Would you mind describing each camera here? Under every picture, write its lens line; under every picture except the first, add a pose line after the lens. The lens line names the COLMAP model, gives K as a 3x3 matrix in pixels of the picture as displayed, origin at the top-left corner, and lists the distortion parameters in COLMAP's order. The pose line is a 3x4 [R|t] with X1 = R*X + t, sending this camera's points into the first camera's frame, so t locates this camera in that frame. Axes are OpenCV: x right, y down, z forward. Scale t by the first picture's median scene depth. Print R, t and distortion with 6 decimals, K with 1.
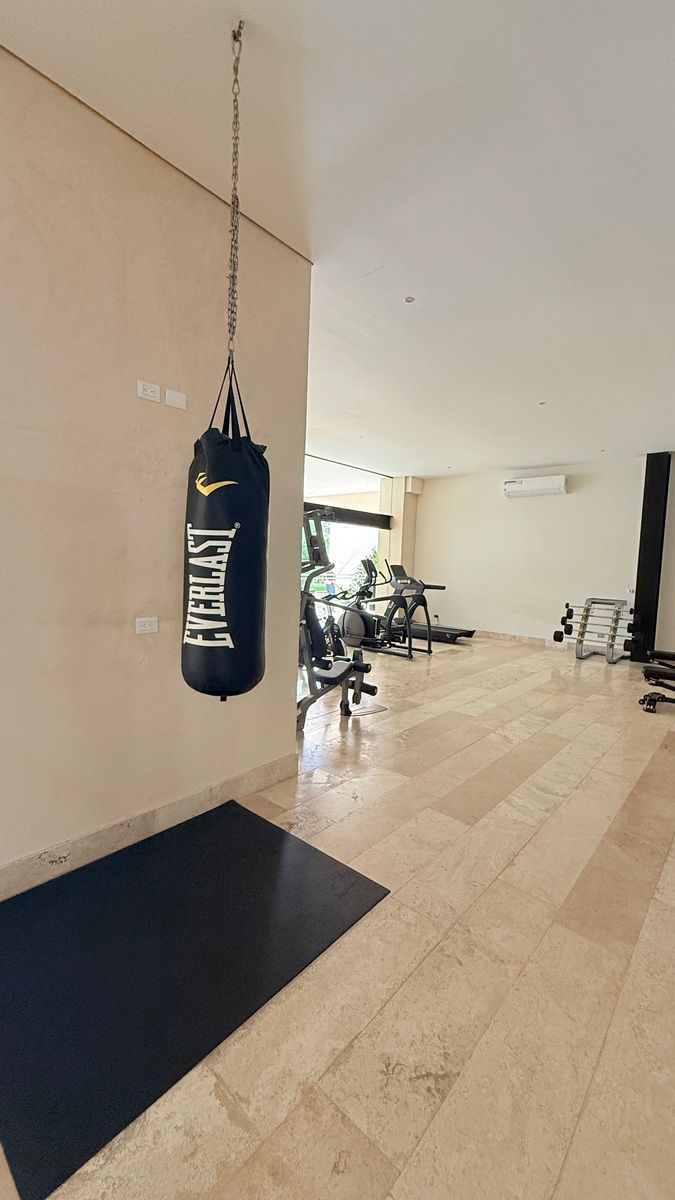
lens RADIAL K [[475.2, 0, 340.2], [0, 475.2, 594.2], [0, 0, 1]] dist [0.002674, 0.000579]
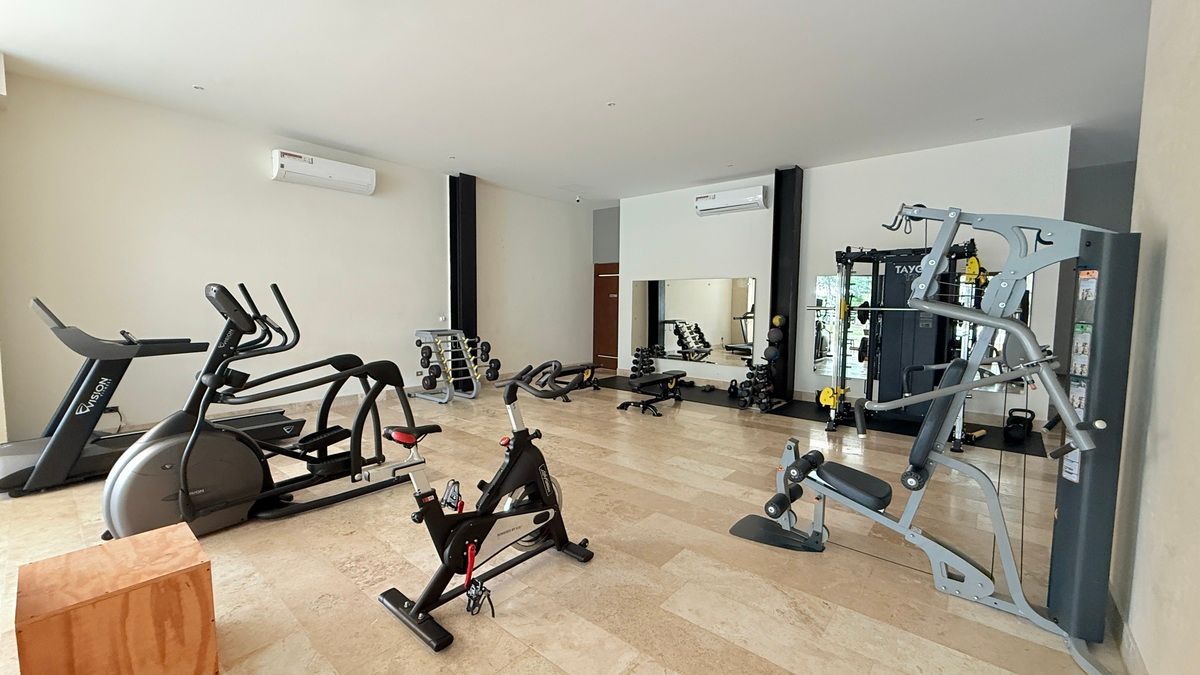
lens RADIAL K [[475.2, 0, 598.4], [0, 475.2, 339.7], [0, 0, 1]] dist [0.002674, 0.000579]
pose [[-0.017443, -0.116238, 0.993068, -0.329865], [0.058386, 0.991406, 0.117069, -0.059780], [-0.998142, 0.060023, -0.010506, 0.739237]]
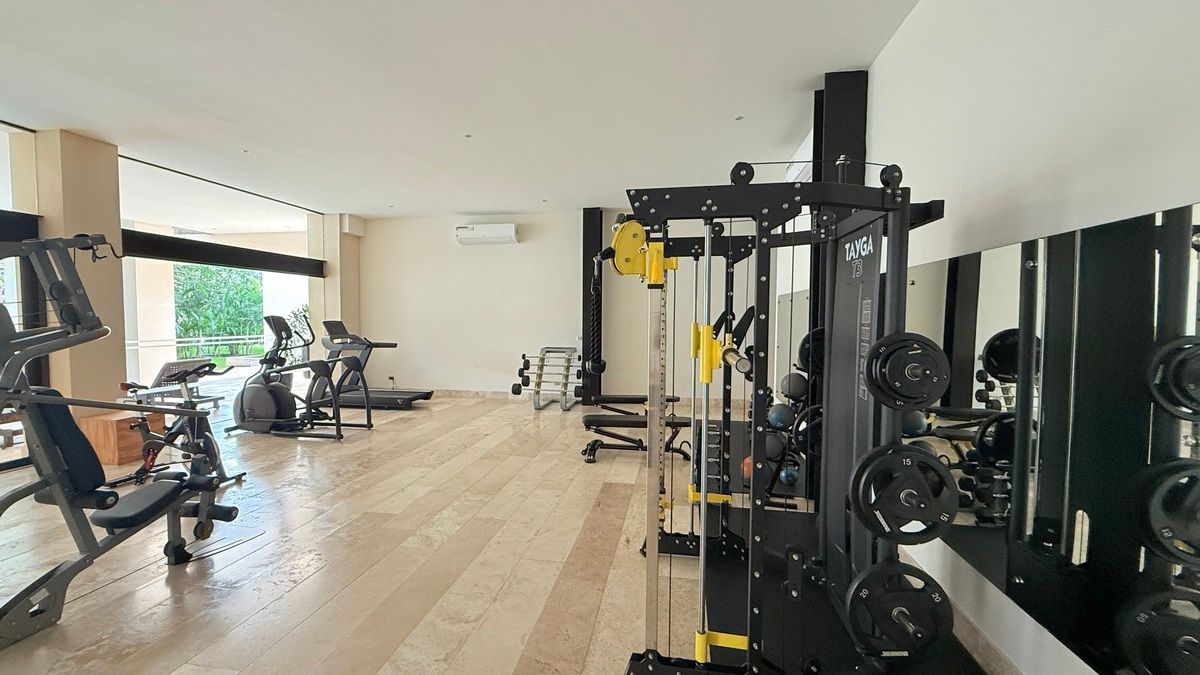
lens RADIAL K [[475.2, 0, 591.8], [0, 475.2, 337.0], [0, 0, 1]] dist [0.002674, 0.000579]
pose [[0.857997, -0.054174, 0.510790, 0.103569], [0.062214, 0.998062, 0.001350, -0.009078], [-0.509873, 0.030620, 0.859704, 0.089749]]
